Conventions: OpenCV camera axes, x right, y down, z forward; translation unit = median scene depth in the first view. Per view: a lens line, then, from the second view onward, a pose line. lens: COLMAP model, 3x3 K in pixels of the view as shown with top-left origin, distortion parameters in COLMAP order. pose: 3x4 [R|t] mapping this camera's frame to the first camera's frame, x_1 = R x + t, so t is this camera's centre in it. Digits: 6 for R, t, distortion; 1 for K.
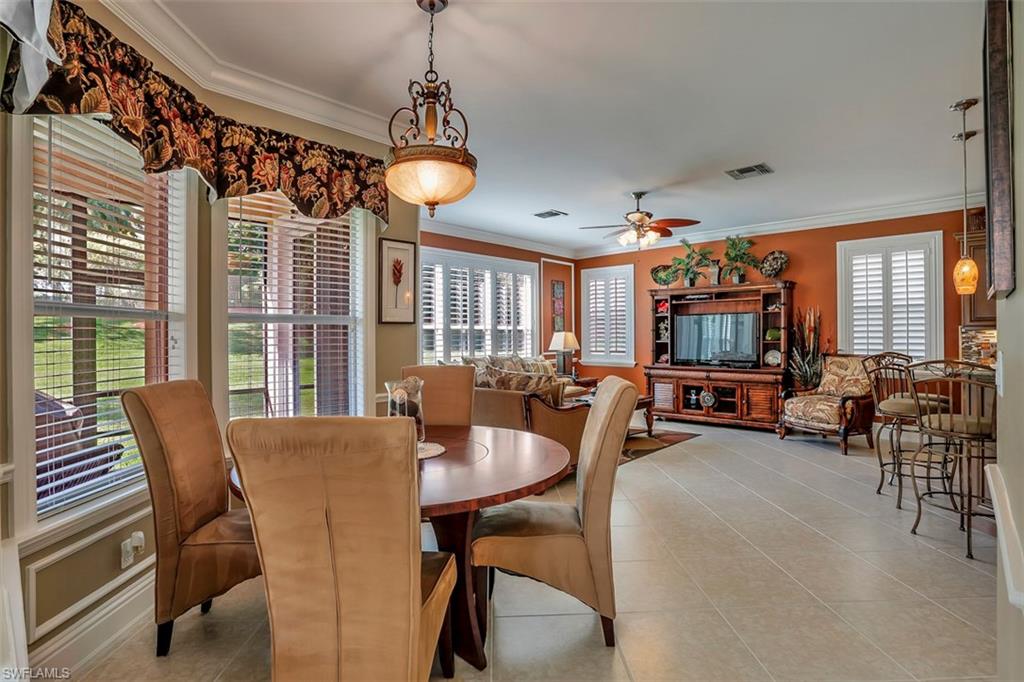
lens RADIAL K [[505.7, 0, 508.0], [0, 505.7, 334.1], [0, 0, 1]] dist [-0.092906, 0.045817]
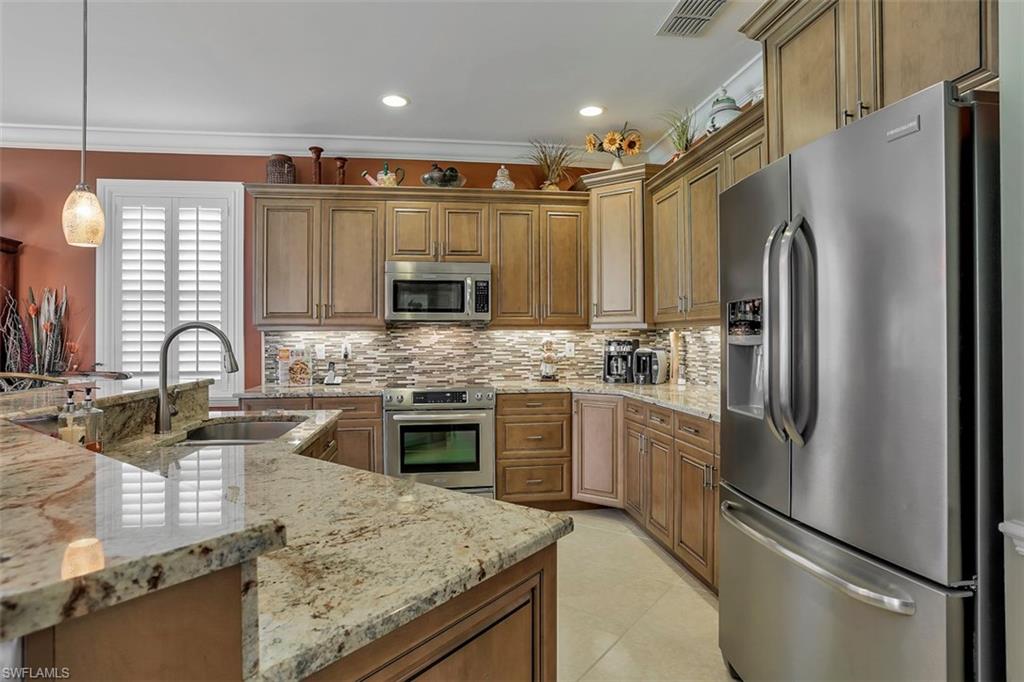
lens RADIAL K [[552.6, 0, 512.0], [0, 552.6, 341.0], [0, 0, 1]] dist [-0.091846, 0.064617]
pose [[0.616826, 0.004323, 0.787088, 0.493225], [-0.001751, 0.999990, -0.004120, 0.007156], [-0.787097, 0.001163, 0.616828, 0.223651]]
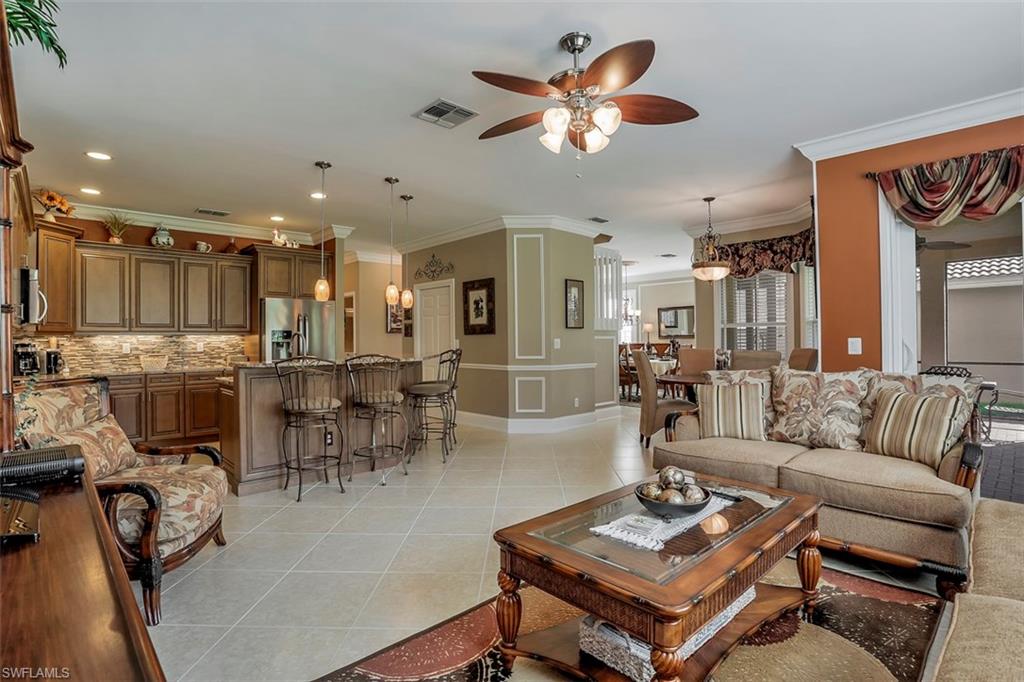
lens RADIAL K [[505.7, 0, 508.0], [0, 505.7, 334.1], [0, 0, 1]] dist [-0.092906, 0.045817]
pose [[-0.997865, 0.020733, 0.061934, 0.272430], [0.020239, 0.999758, -0.008587, 0.010579], [-0.062097, -0.007315, -0.998043, 1.315477]]
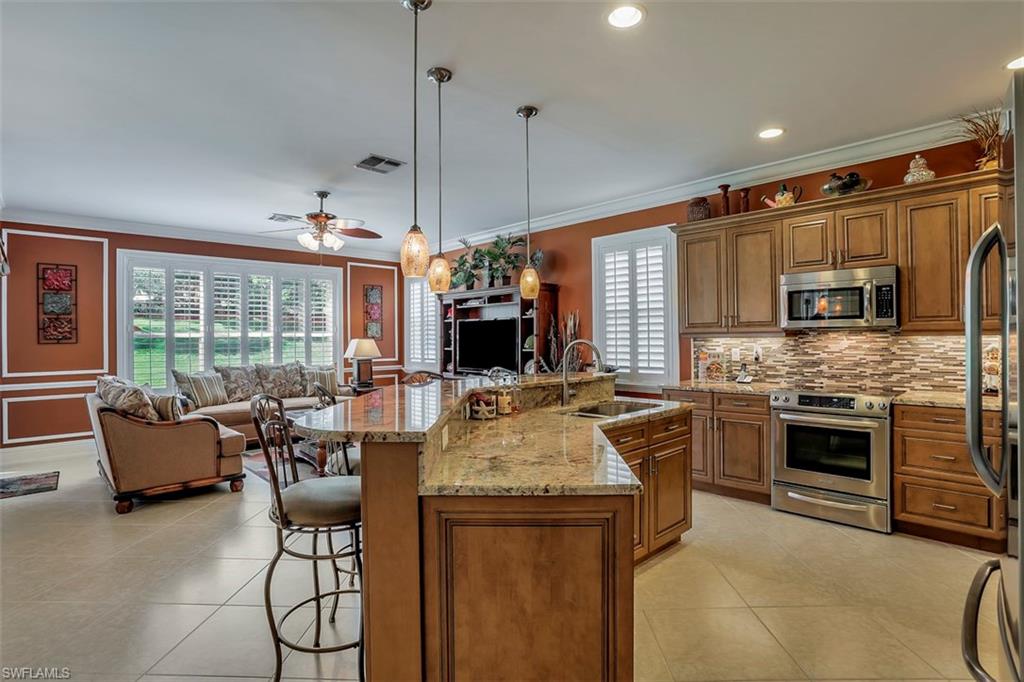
lens RADIAL K [[507.5, 0, 512.0], [0, 507.5, 341.0], [0, 0, 1]] dist [-0.087677, 0.046512]
pose [[0.998540, -0.001420, -0.053999, 0.594450], [0.001782, 0.999976, 0.006667, -0.007878], [0.053989, -0.006754, 0.998519, 0.072919]]
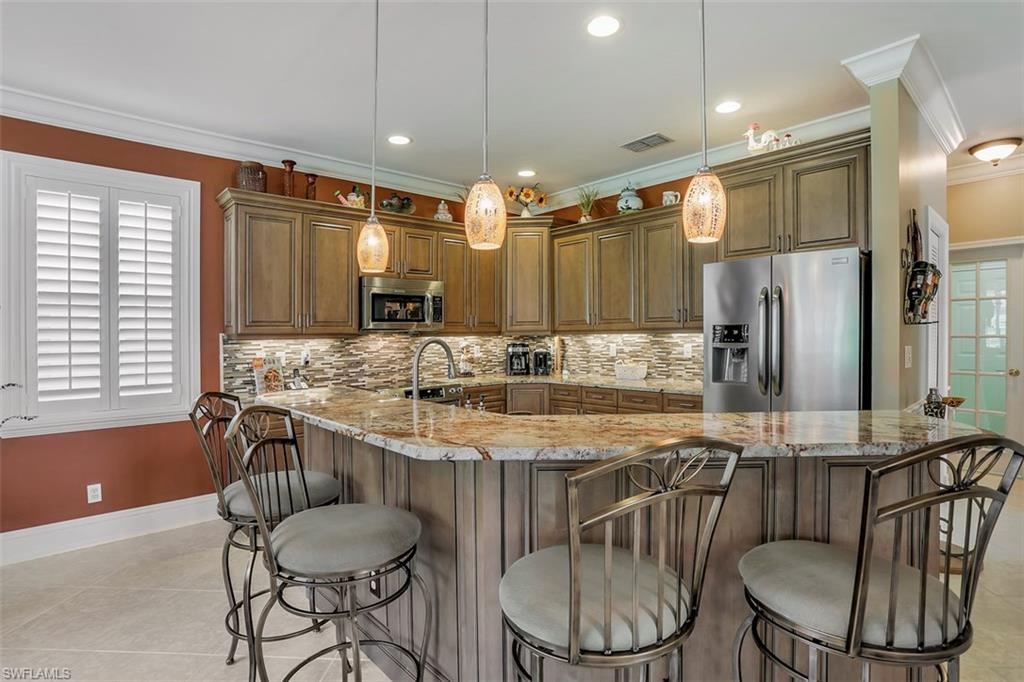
lens RADIAL K [[507.5, 0, 512.0], [0, 507.5, 341.0], [0, 0, 1]] dist [-0.087677, 0.046512]
pose [[0.085143, -0.002794, 0.996365, 0.268407], [0.011998, 0.999926, 0.001778, -0.002709], [-0.996297, 0.011803, 0.085170, 0.492237]]
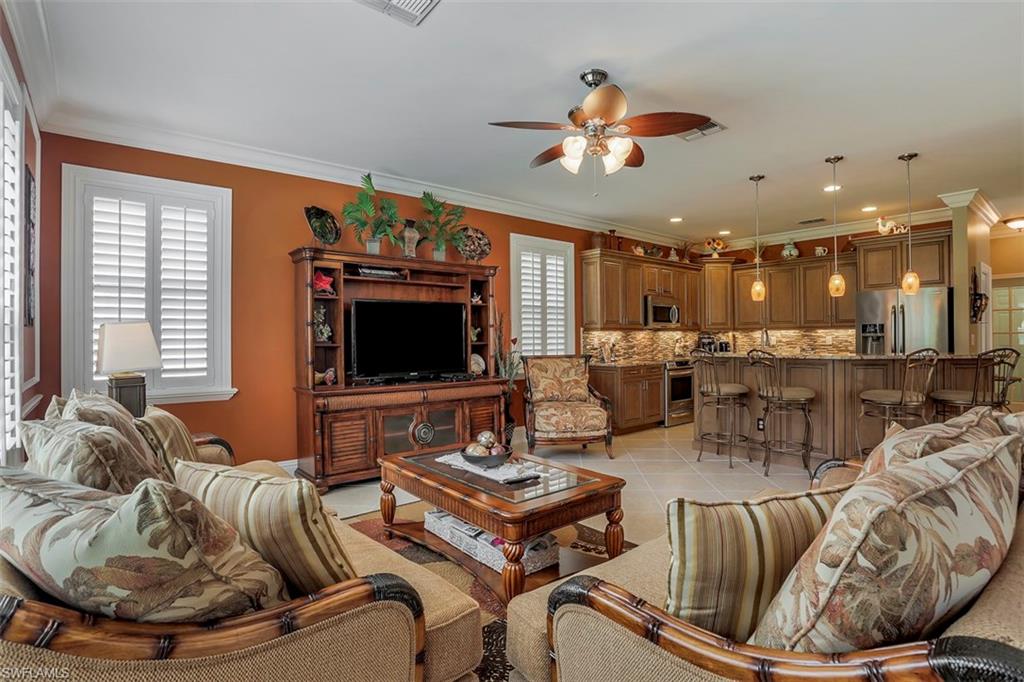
lens RADIAL K [[505.7, 0, 508.0], [0, 505.7, 334.1], [0, 0, 1]] dist [-0.092906, 0.045817]
pose [[0.134719, 0.018274, 0.990715, -0.261731], [0.006238, 0.999794, -0.019289, 0.018493], [-0.990864, 0.008778, 0.134577, 0.905350]]
